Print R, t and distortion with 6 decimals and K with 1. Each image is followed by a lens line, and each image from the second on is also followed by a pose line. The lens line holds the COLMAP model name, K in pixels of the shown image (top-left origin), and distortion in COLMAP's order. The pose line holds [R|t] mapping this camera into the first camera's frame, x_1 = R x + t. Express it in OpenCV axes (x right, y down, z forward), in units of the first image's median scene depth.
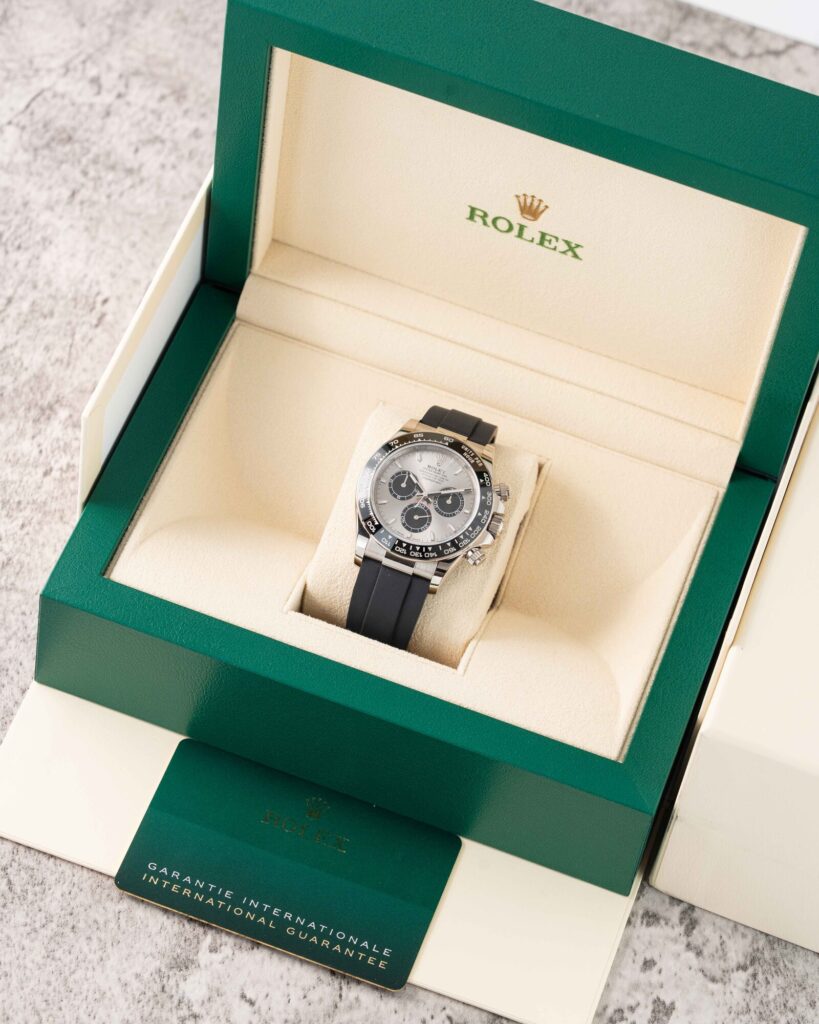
lens RADIAL K [[4946.7, 0, 409.5], [0, 4946.7, 512.0], [0, 0, 1]] dist [0.009496, -6.014908]
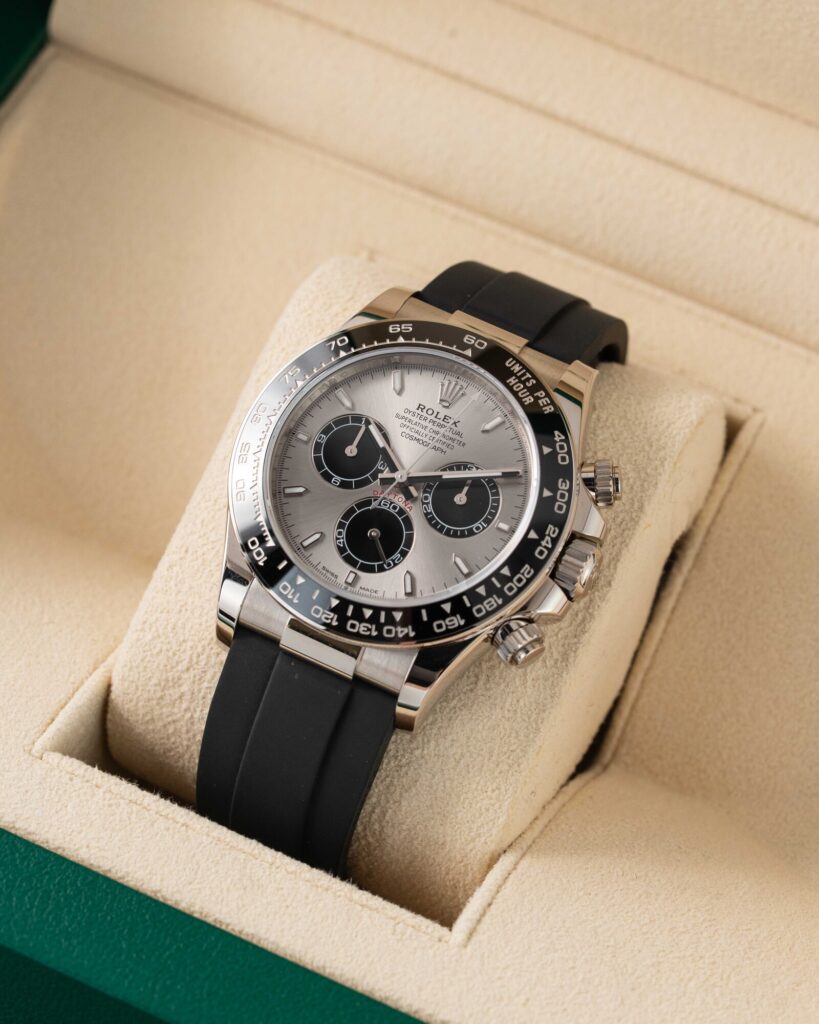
lens RADIAL K [[4946.7, 0, 409.5], [0, 4946.7, 512.0], [0, 0, 1]] dist [0.009496, -6.014908]
pose [[0.987649, 0.054577, -0.146868, 0.061593], [-0.054615, 0.998500, 0.003776, -0.002299], [0.146854, 0.004292, 0.989149, 0.609631]]
